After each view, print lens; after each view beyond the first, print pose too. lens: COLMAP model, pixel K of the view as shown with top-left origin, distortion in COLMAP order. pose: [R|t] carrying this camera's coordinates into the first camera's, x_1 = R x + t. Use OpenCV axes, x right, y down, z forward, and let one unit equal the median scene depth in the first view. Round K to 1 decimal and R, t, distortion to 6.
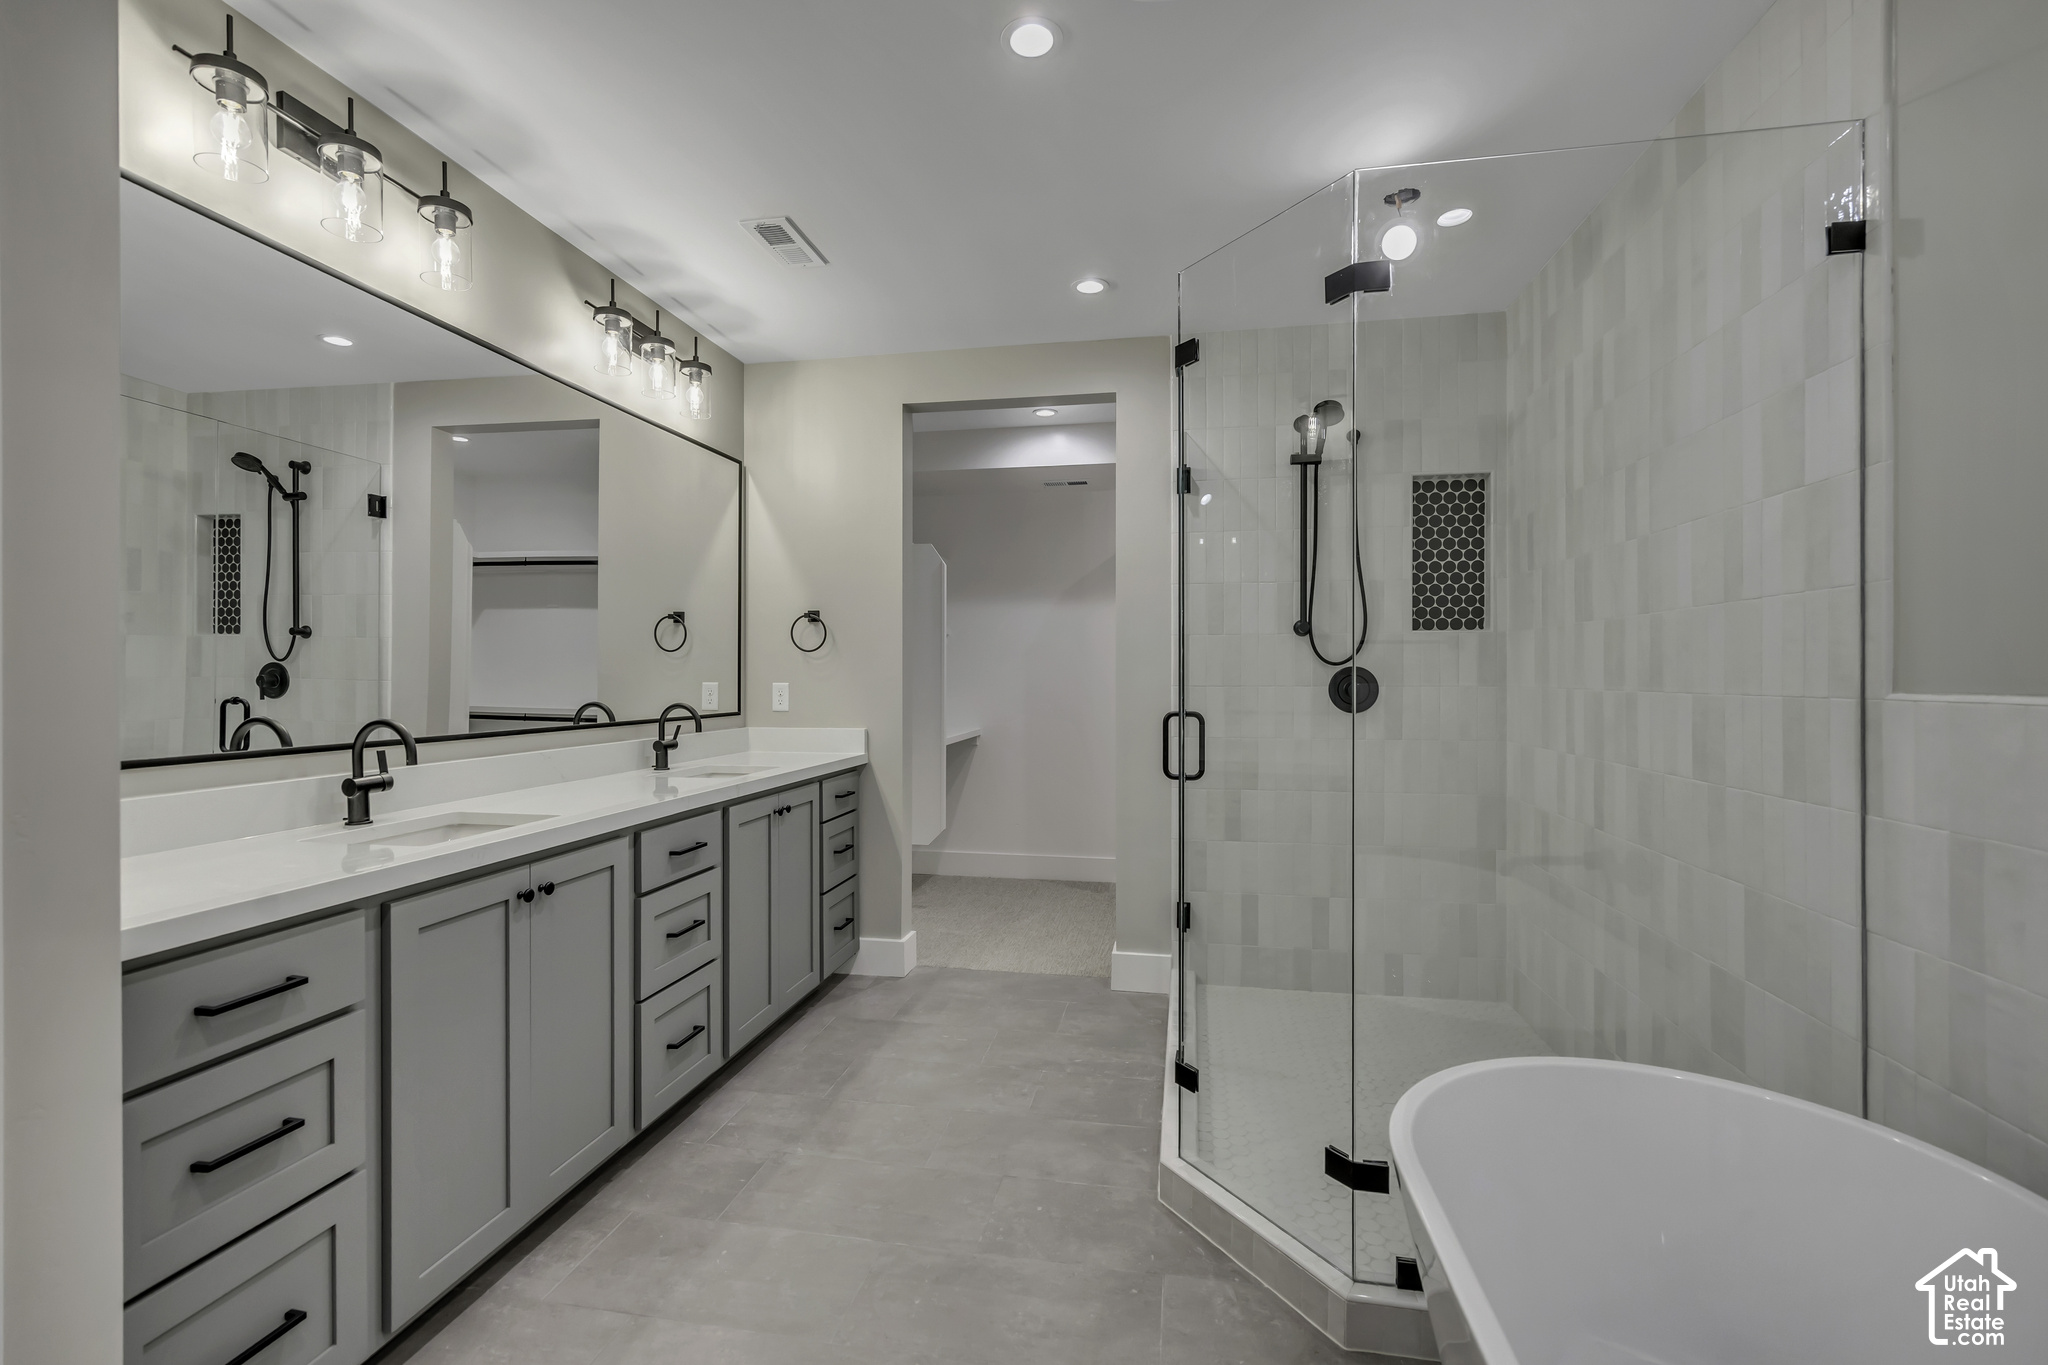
lens RADIAL K [[886.1, 0, 1024.0], [0, 886.1, 682.5], [0, 0, 1]] dist [0.000495, 0.000100]
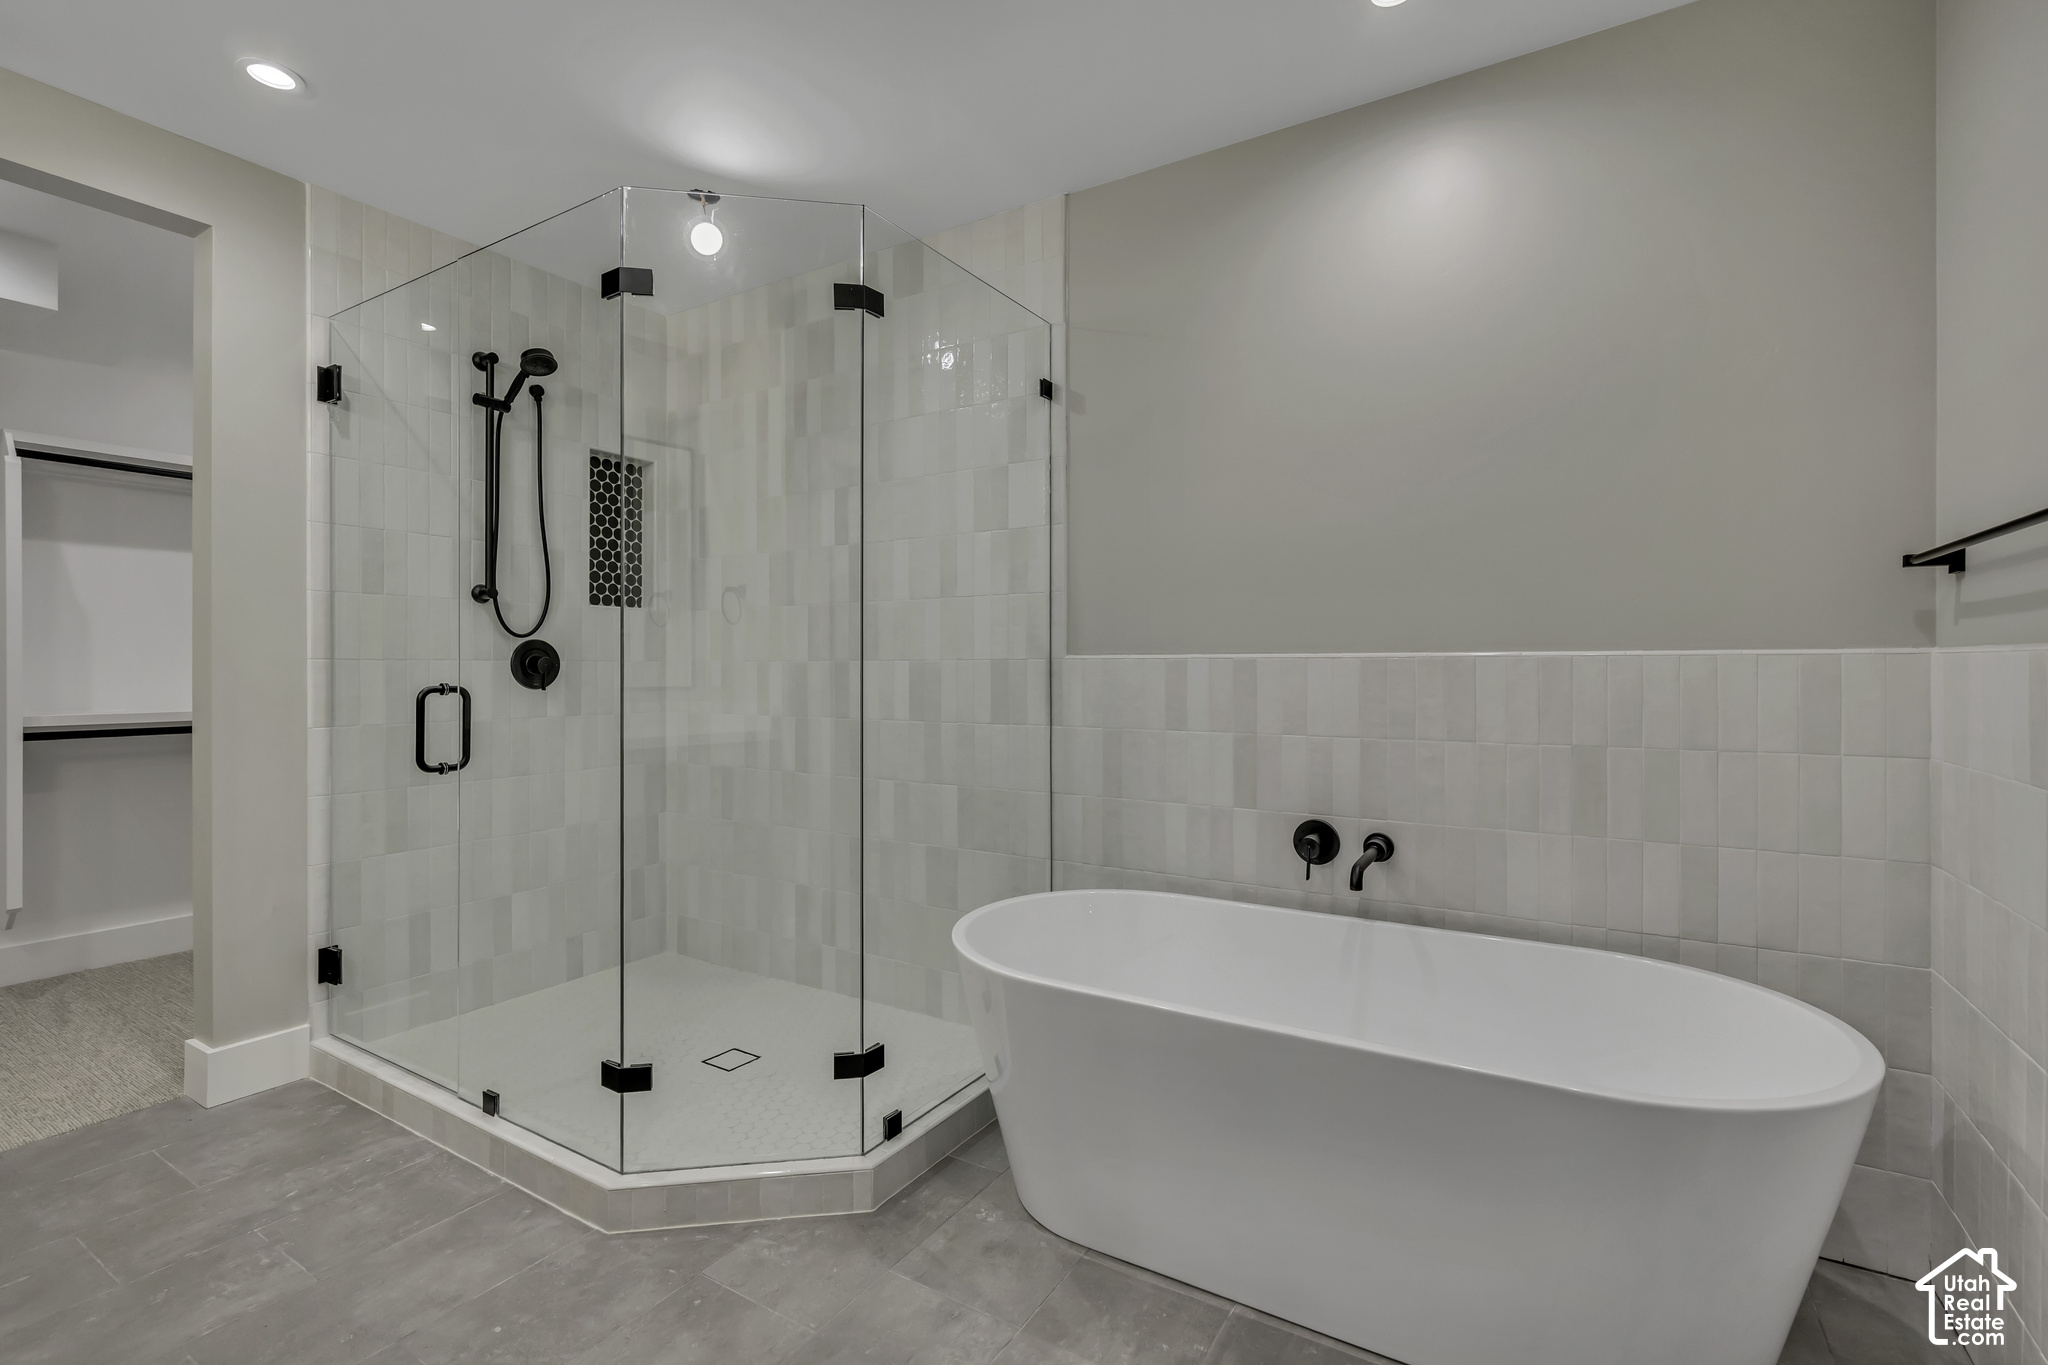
lens RADIAL K [[905.7, 0, 1021.0], [0, 905.7, 671.2], [0, 0, 1]] dist [0.000698, -0.000190]
pose [[0.378791, -0.002980, 0.925477, -0.472679], [0.006516, 0.999979, 0.000554, 0.027455], [-0.925459, 0.005820, 0.378802, 0.254673]]
